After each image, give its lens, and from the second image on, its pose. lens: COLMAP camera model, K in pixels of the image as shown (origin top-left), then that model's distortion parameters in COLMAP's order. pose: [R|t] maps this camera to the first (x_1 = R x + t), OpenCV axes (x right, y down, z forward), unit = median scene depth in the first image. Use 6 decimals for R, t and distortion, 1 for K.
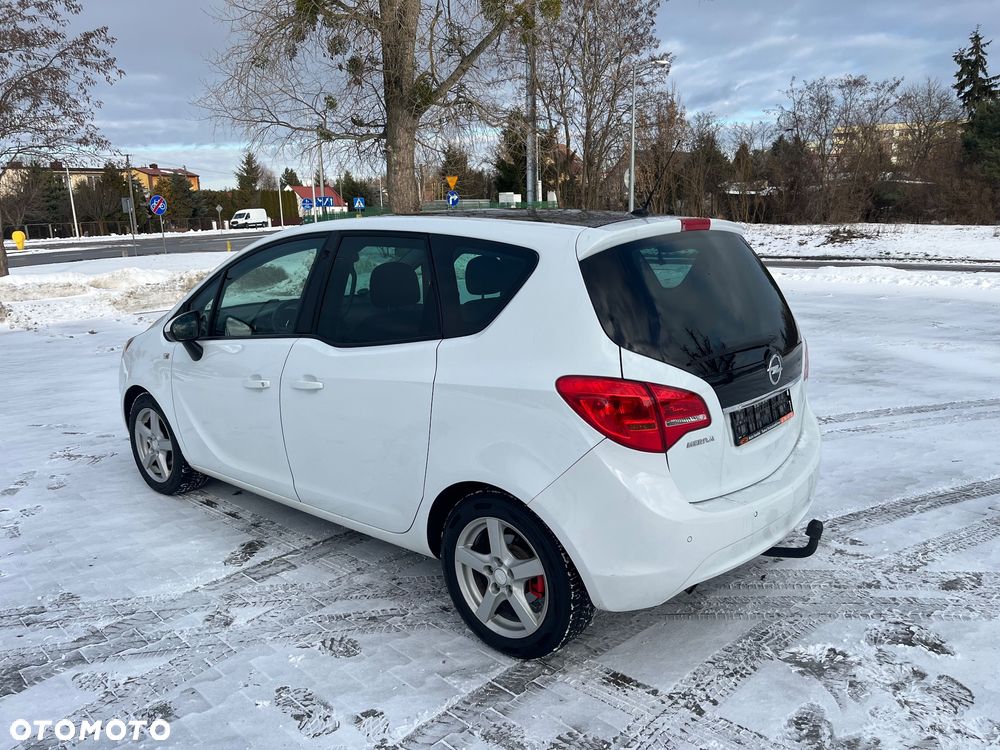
lens RADIAL K [[756.7, 0, 500.4], [0, 756.7, 381.1], [0, 0, 1]] dist [0.072106, -0.100092]
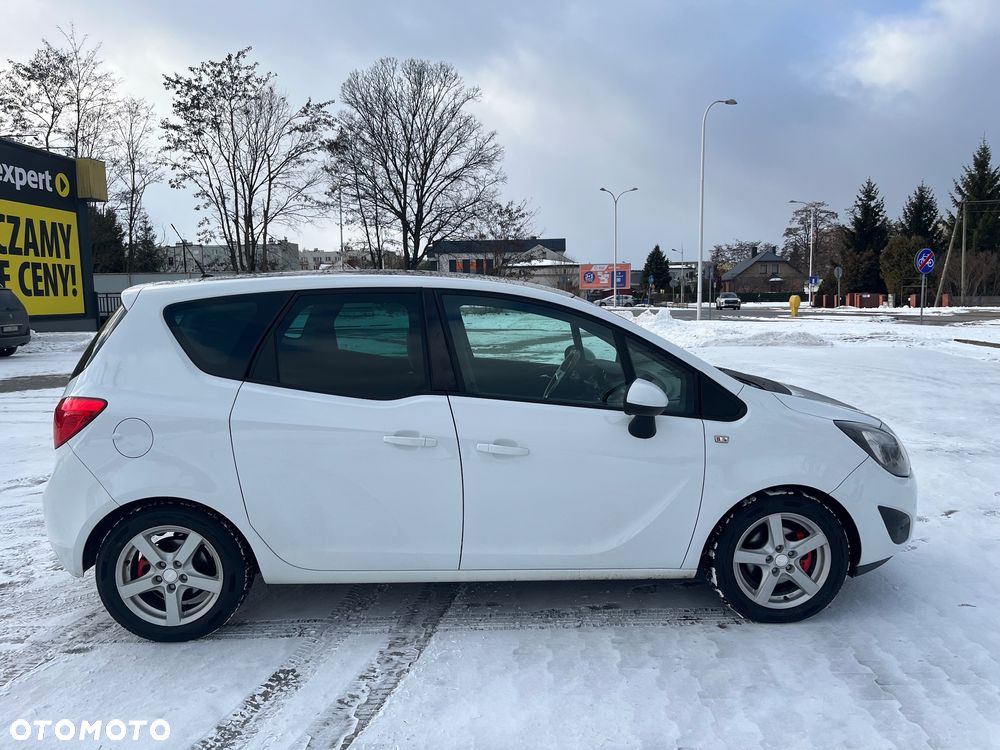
lens RADIAL K [[756.7, 0, 502.8], [0, 756.7, 379.4], [0, 0, 1]] dist [0.072106, -0.100092]
pose [[-0.724110, 0.112314, -0.680478, 0.631362], [-0.128539, 0.947387, 0.293149, -0.437403], [0.677600, 0.299740, -0.671576, 1.980469]]
